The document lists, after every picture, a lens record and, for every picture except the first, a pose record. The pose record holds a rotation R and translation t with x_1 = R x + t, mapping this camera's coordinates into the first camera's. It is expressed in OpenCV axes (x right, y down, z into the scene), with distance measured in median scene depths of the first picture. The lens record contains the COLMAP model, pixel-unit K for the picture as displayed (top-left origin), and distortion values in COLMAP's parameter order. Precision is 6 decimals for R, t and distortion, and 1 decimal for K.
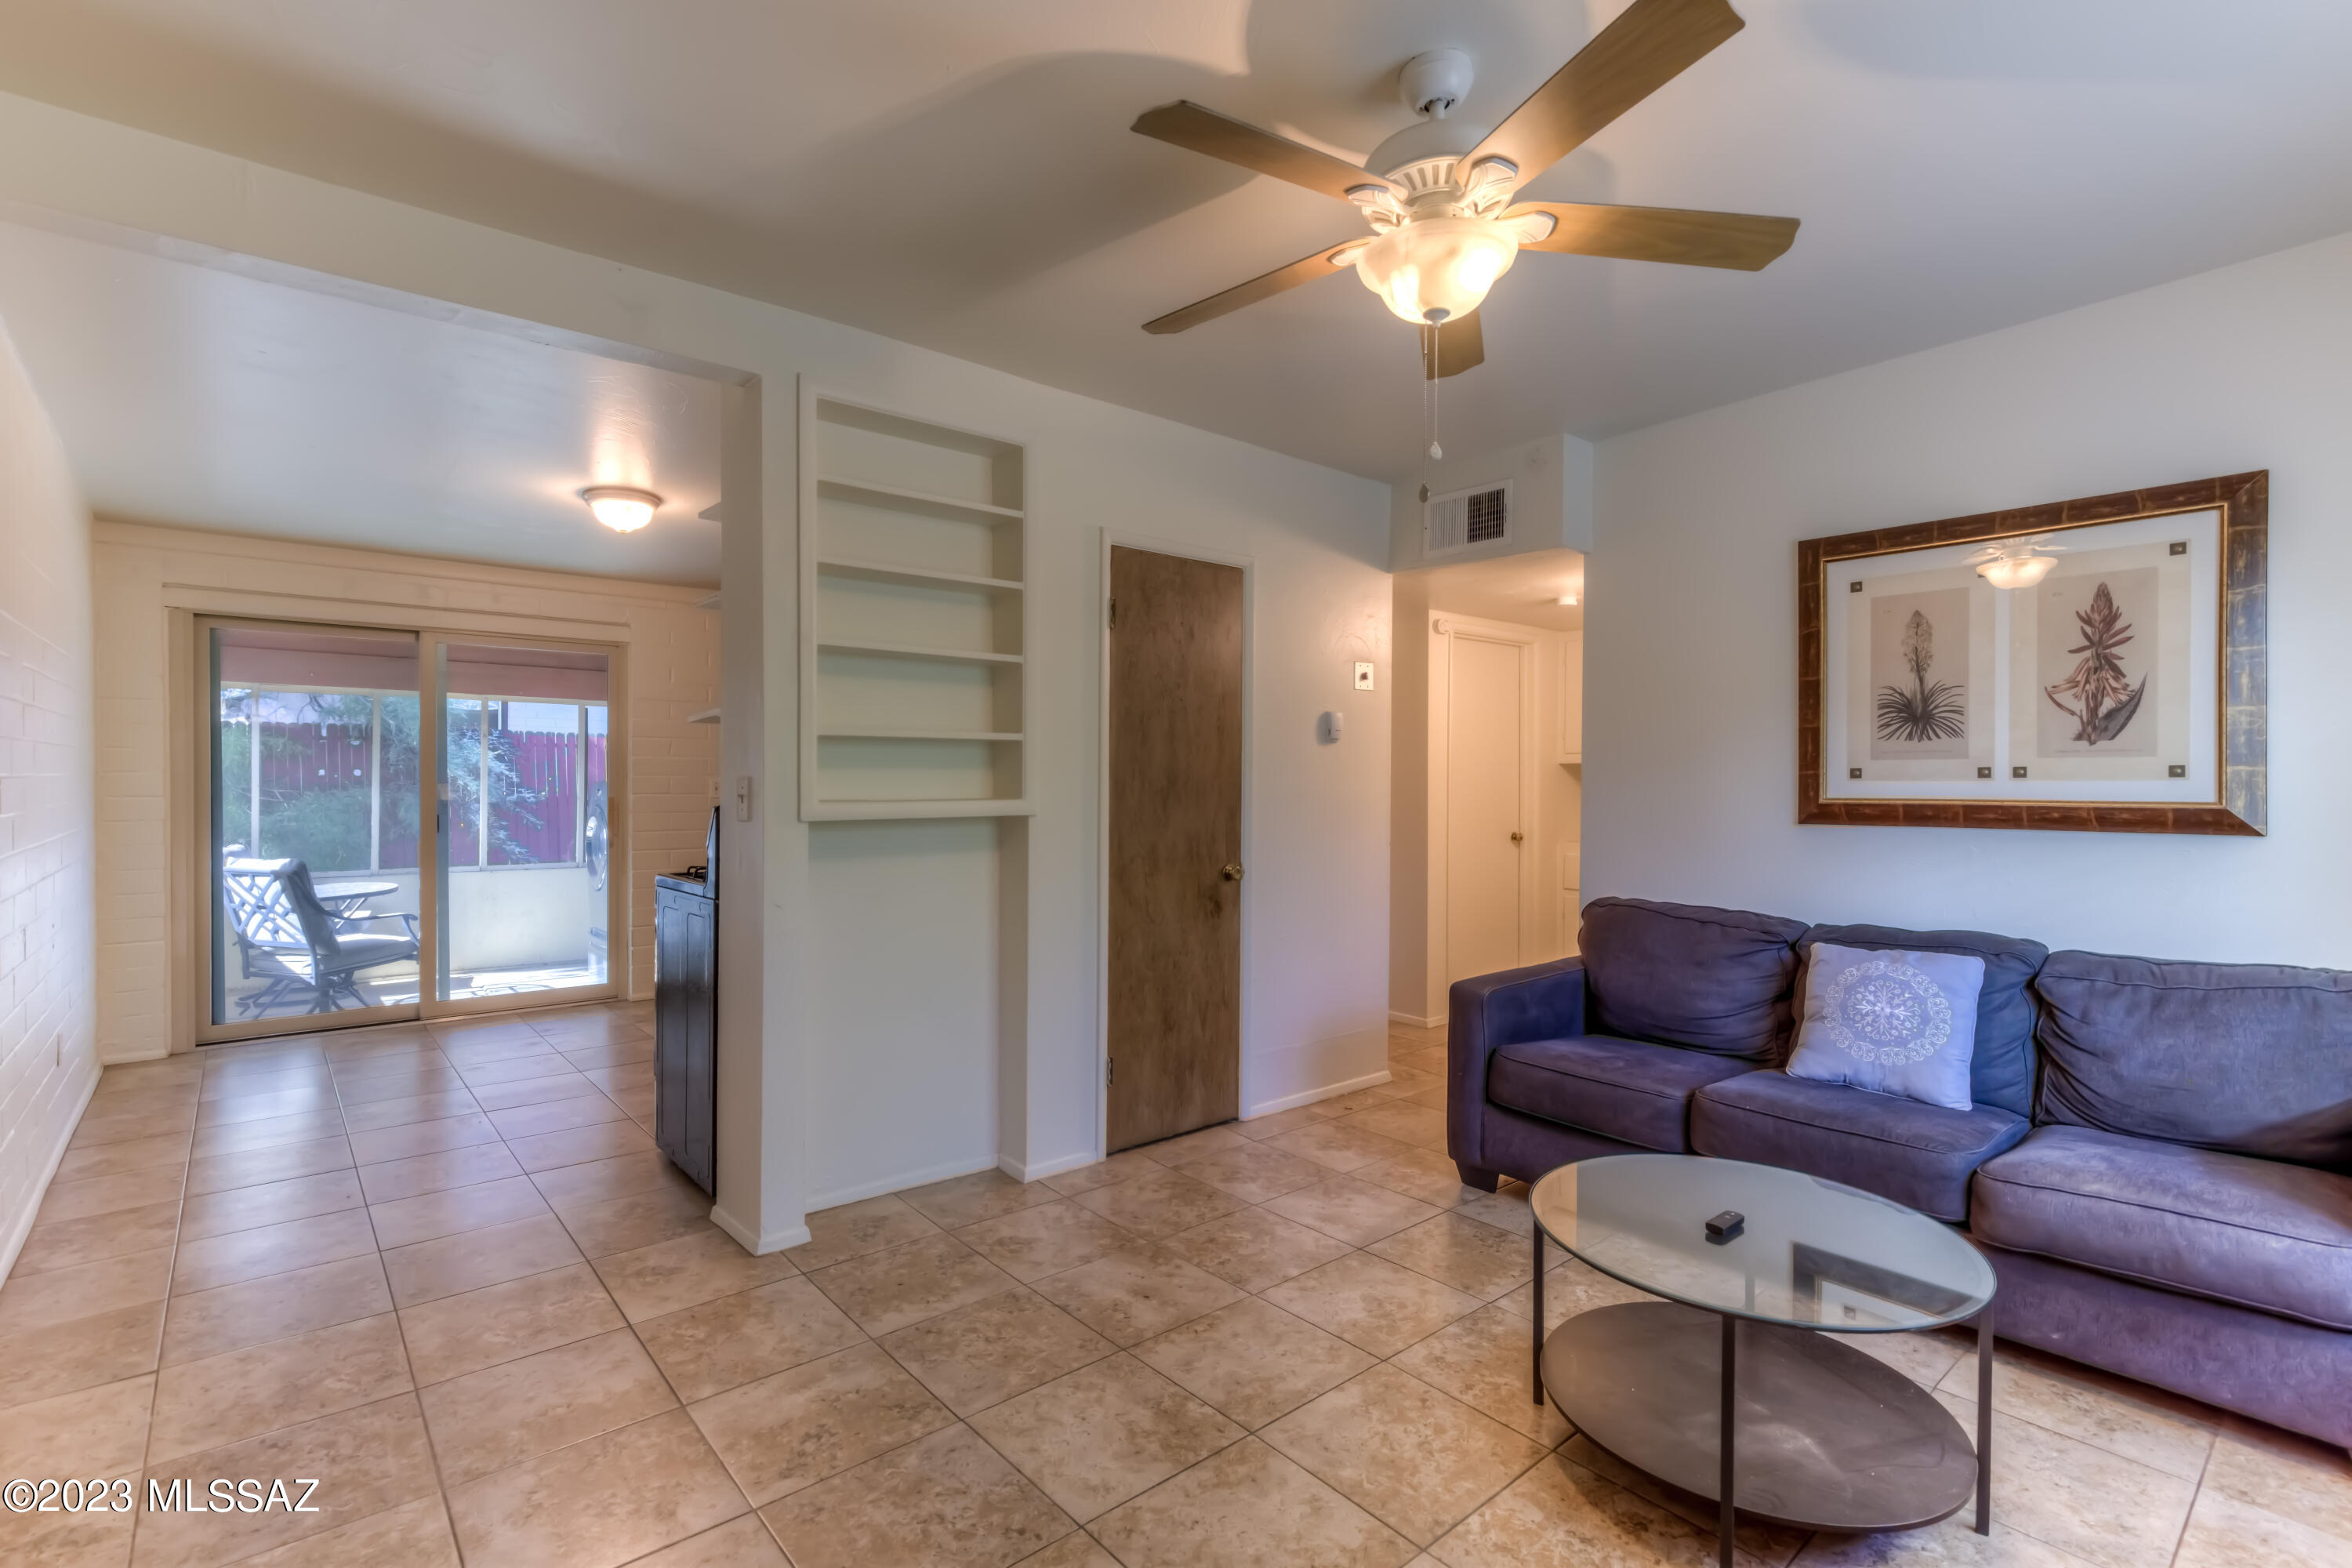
lens RADIAL K [[1095.2, 0, 1158.6], [0, 1095.2, 785.9], [0, 0, 1]] dist [-0.001327, 0.000150]
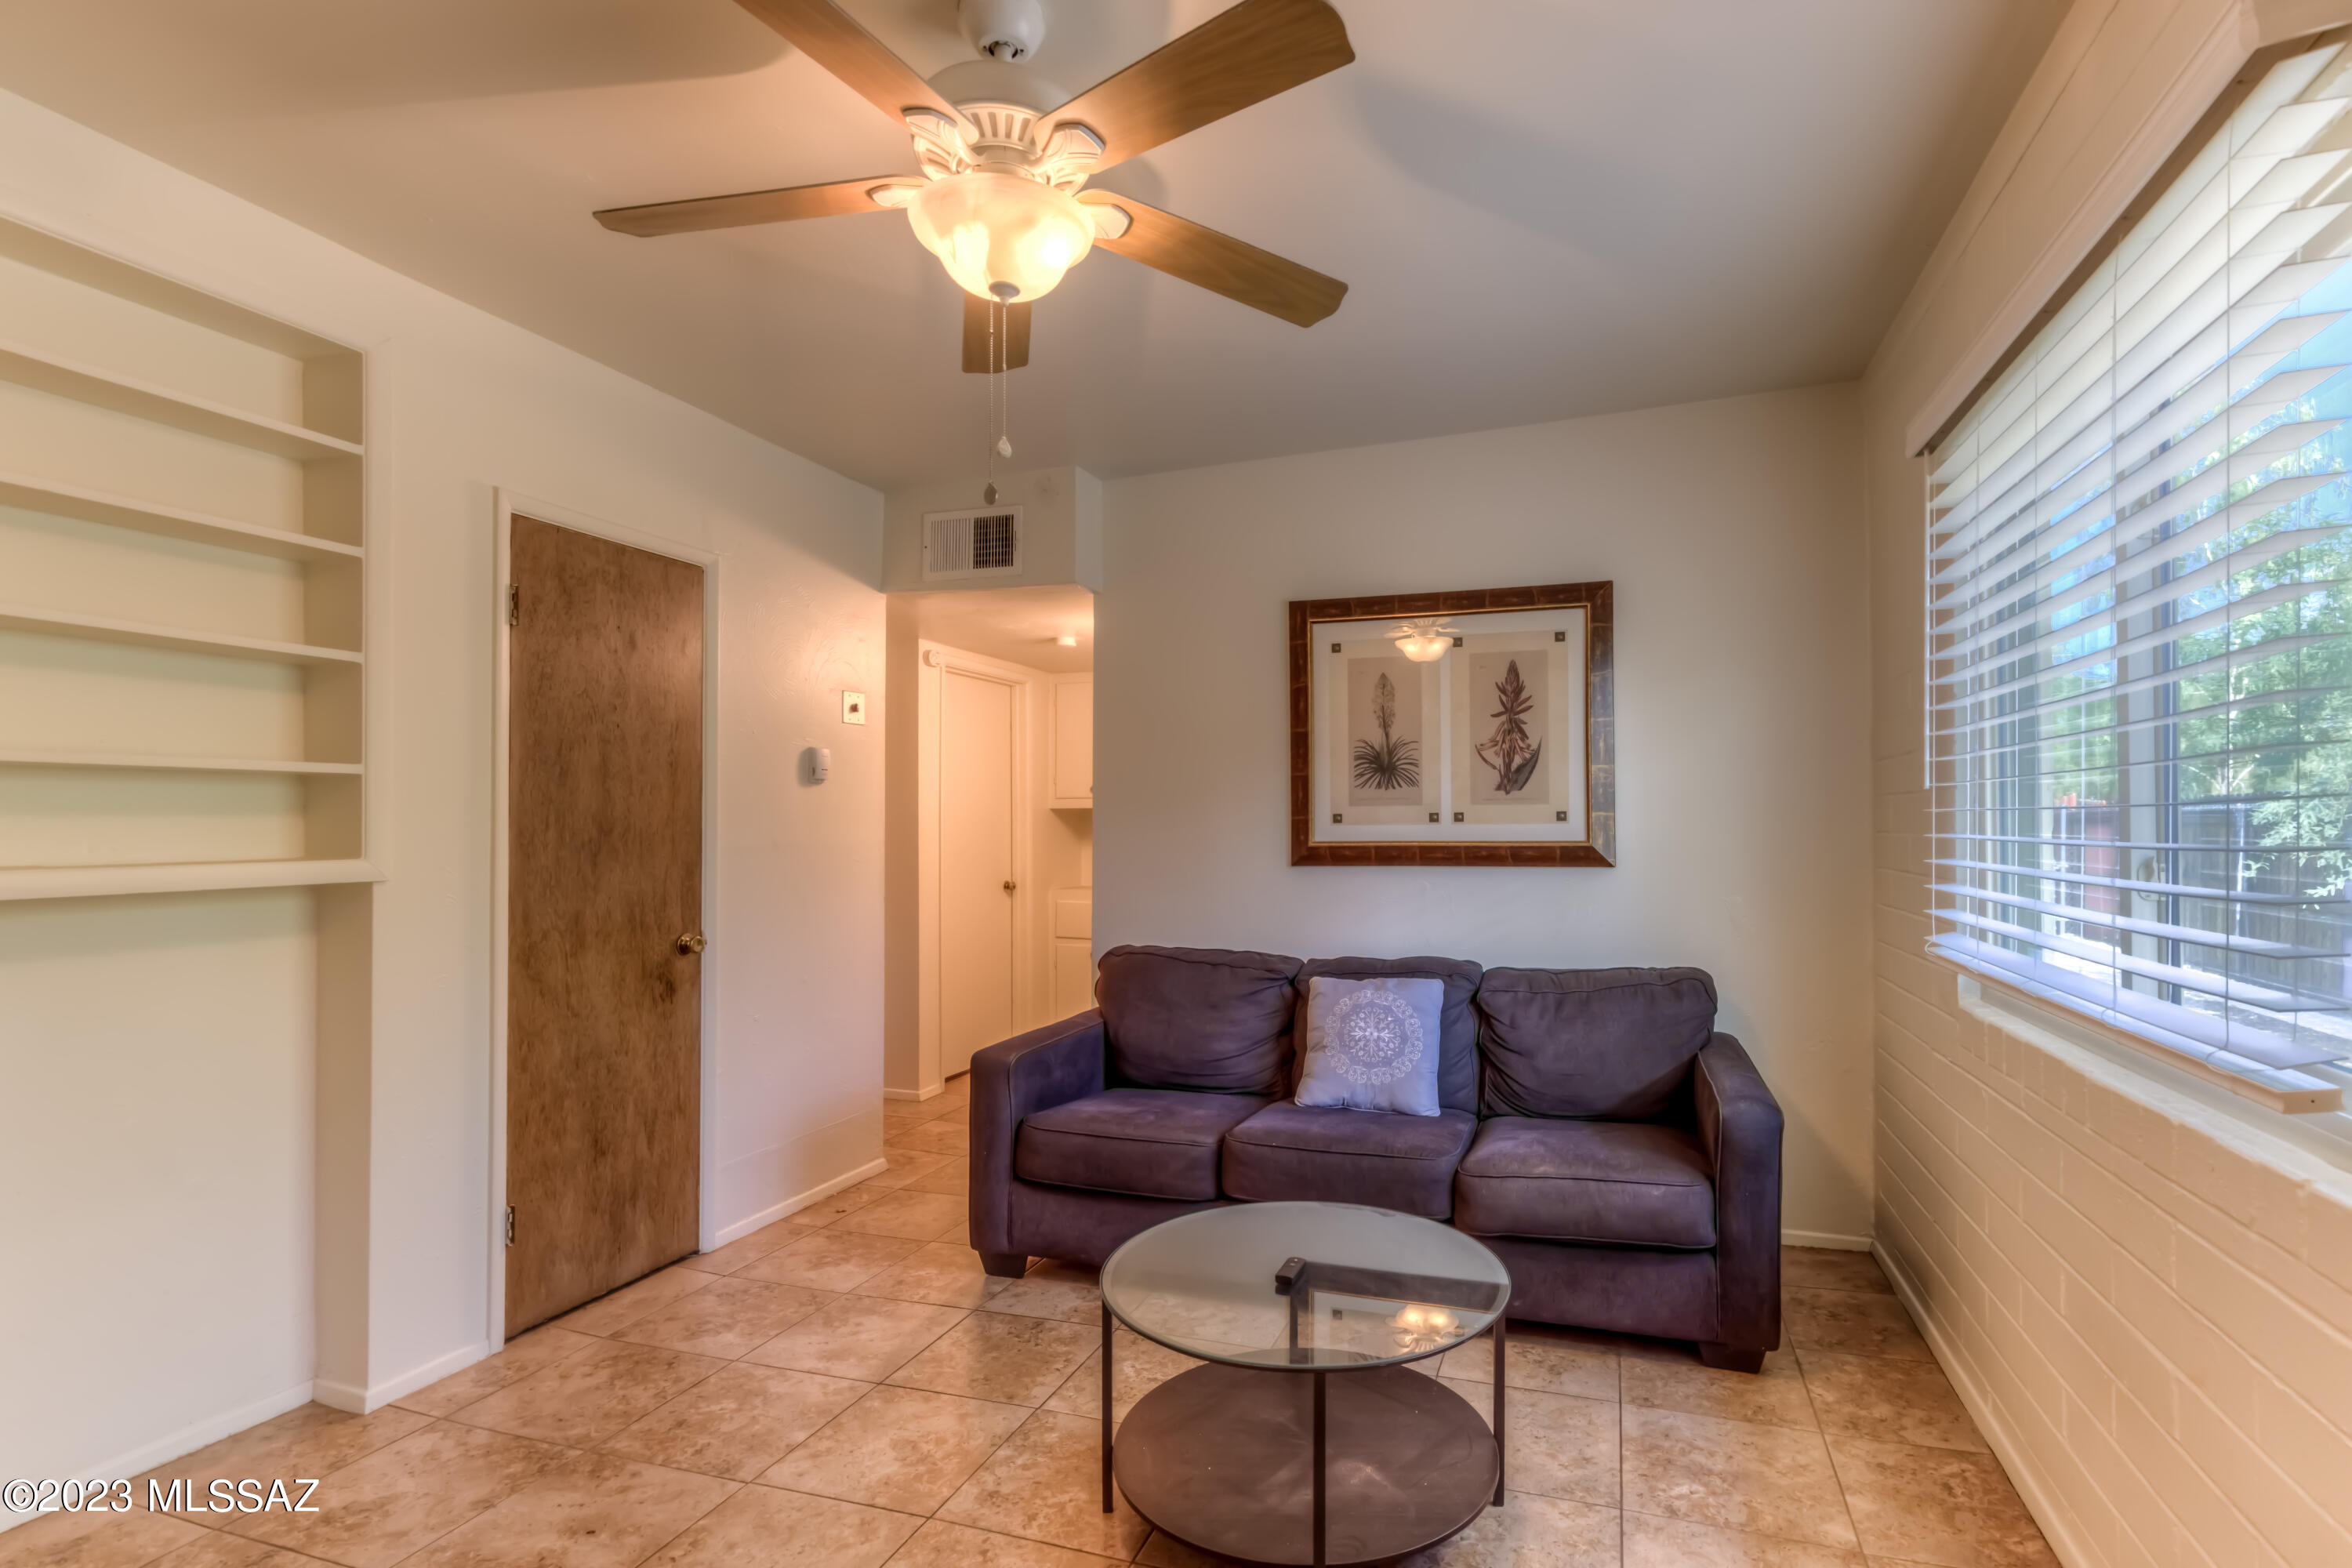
lens RADIAL K [[1142.0, 0, 1282.6], [0, 1142.0, 814.8], [0, 0, 1]] dist [-0.000232, 0.000248]
pose [[0.836513, -0.000784, 0.547947, -0.037282], [0.008868, 0.999887, -0.012107, -0.001866], [-0.547876, 0.014987, 0.836425, 0.084829]]
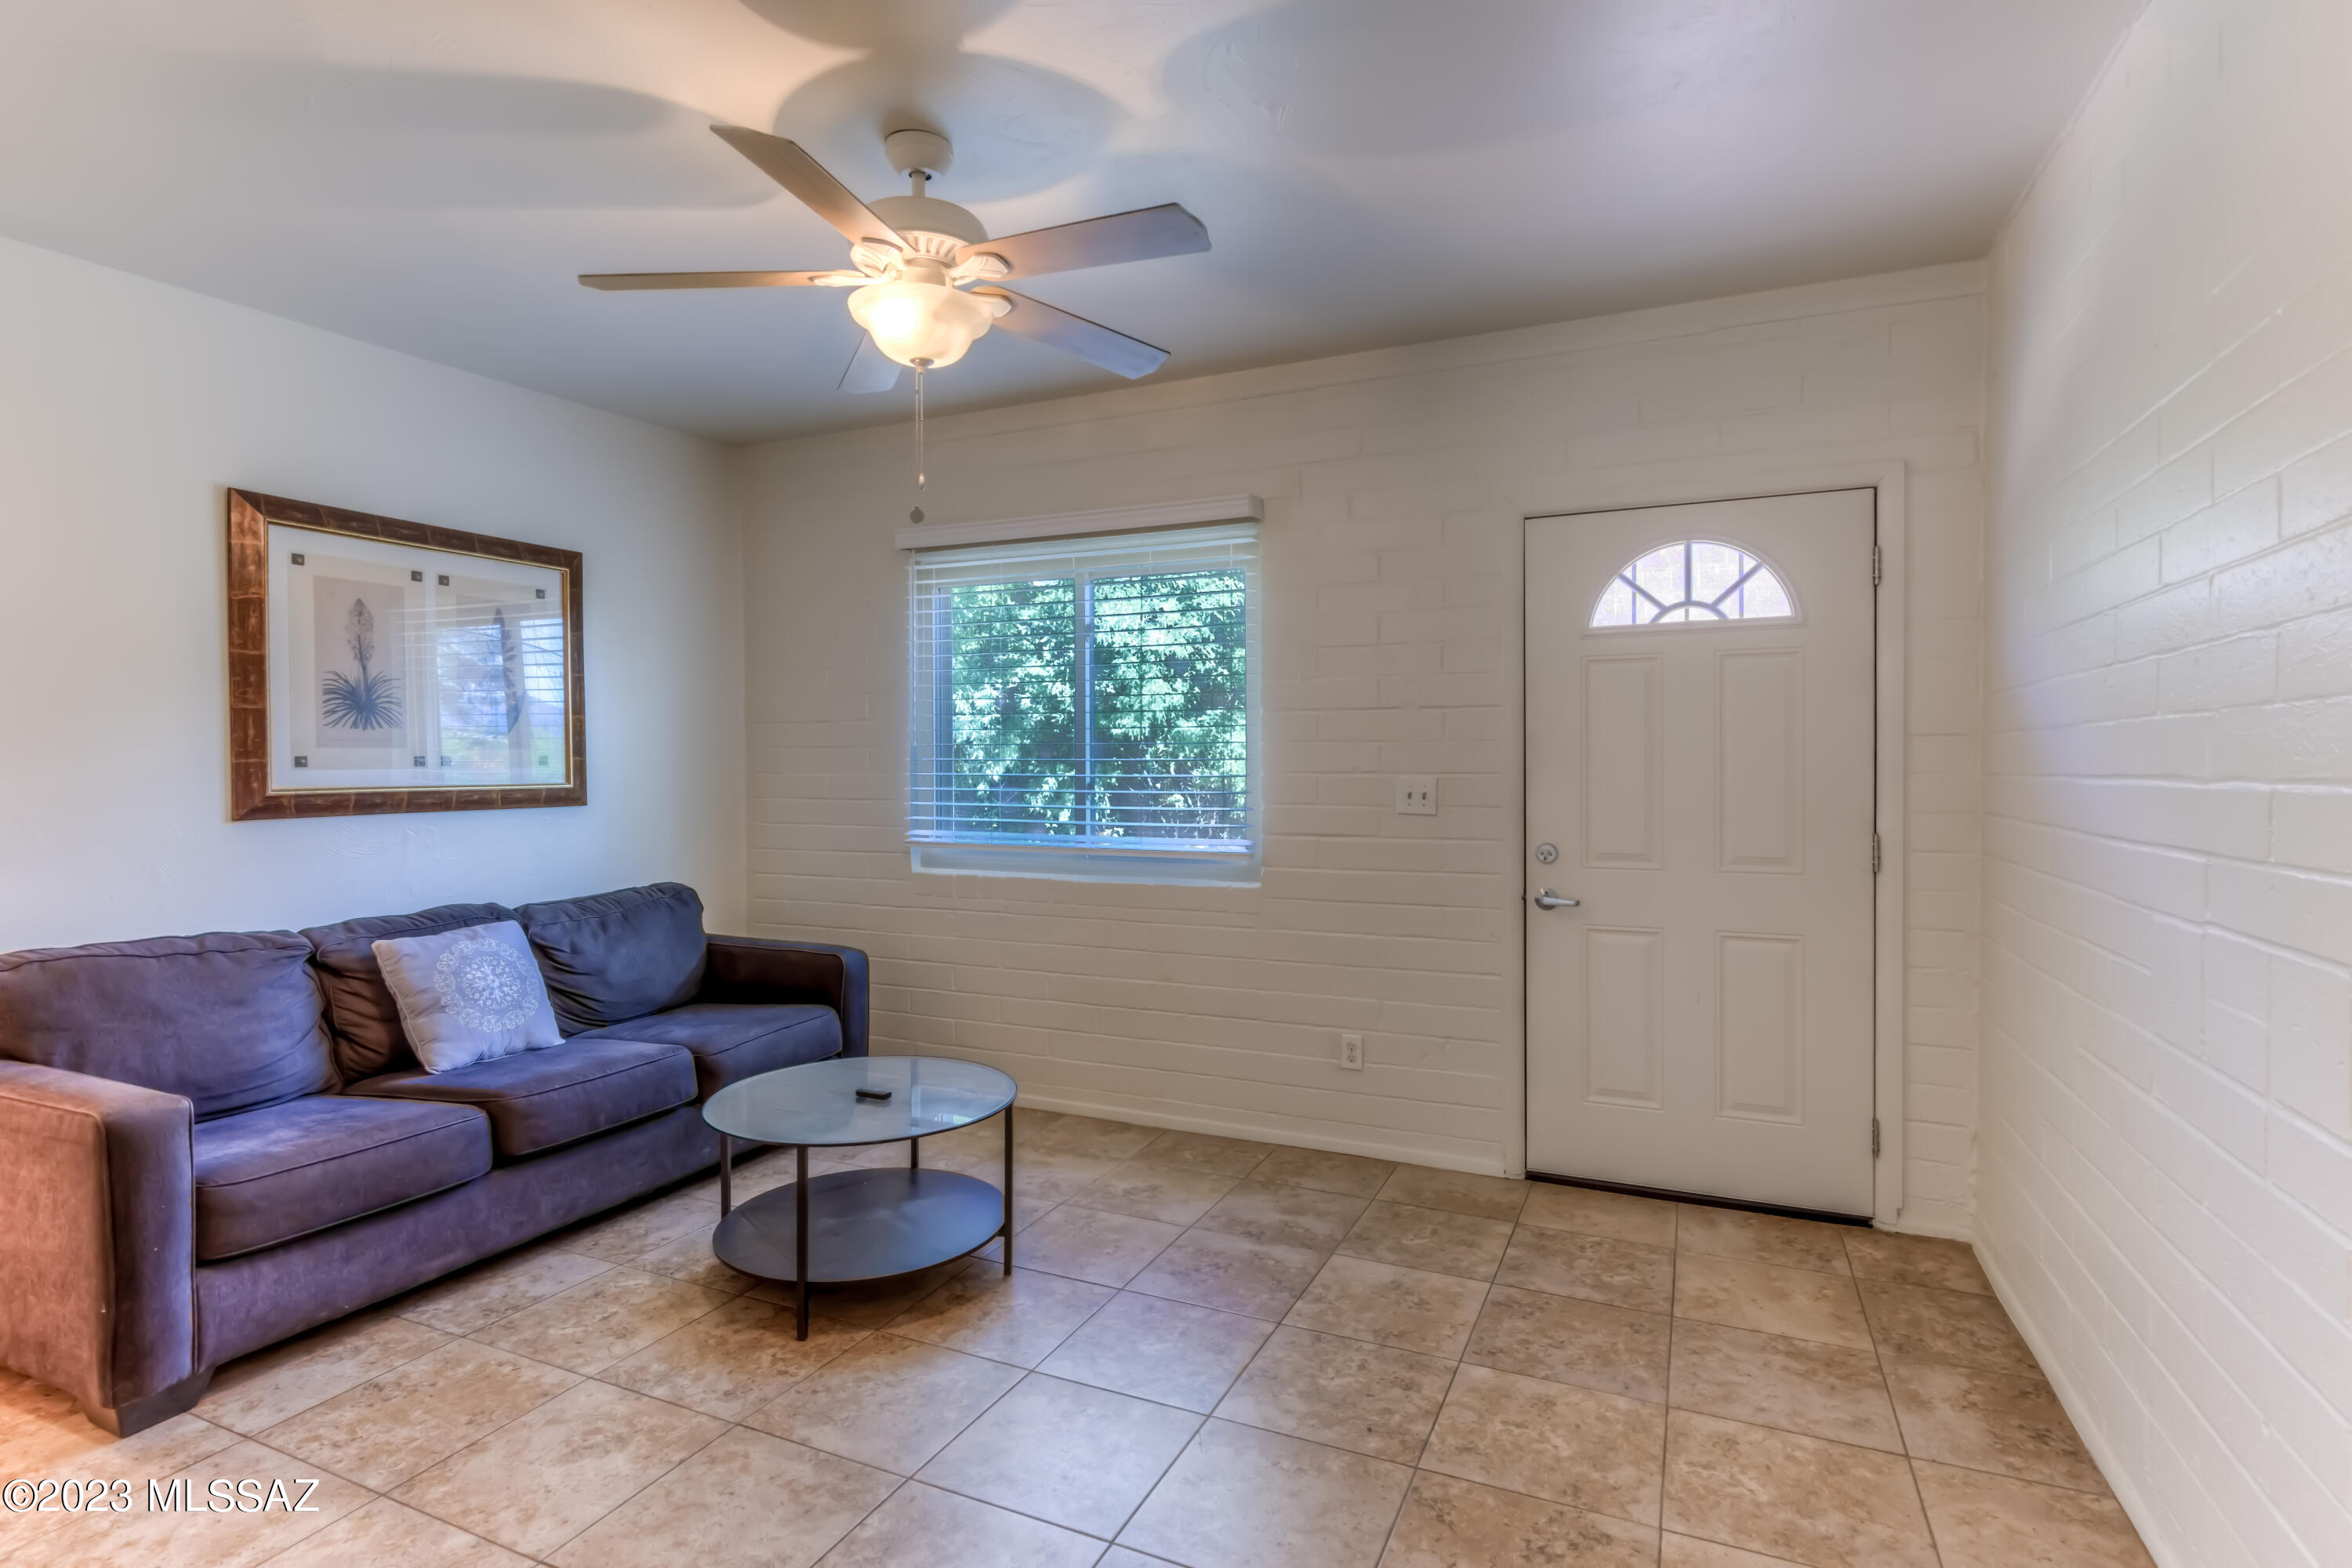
lens RADIAL K [[1152.4, 0, 1172.4], [0, 1152.4, 762.1], [0, 0, 1]] dist [-0.002120, -0.000400]
pose [[-0.433892, -0.001906, 0.900963, -0.614834], [0.008092, 0.999949, 0.006013, -0.012337], [-0.900929, 0.009900, -0.433854, 0.842094]]
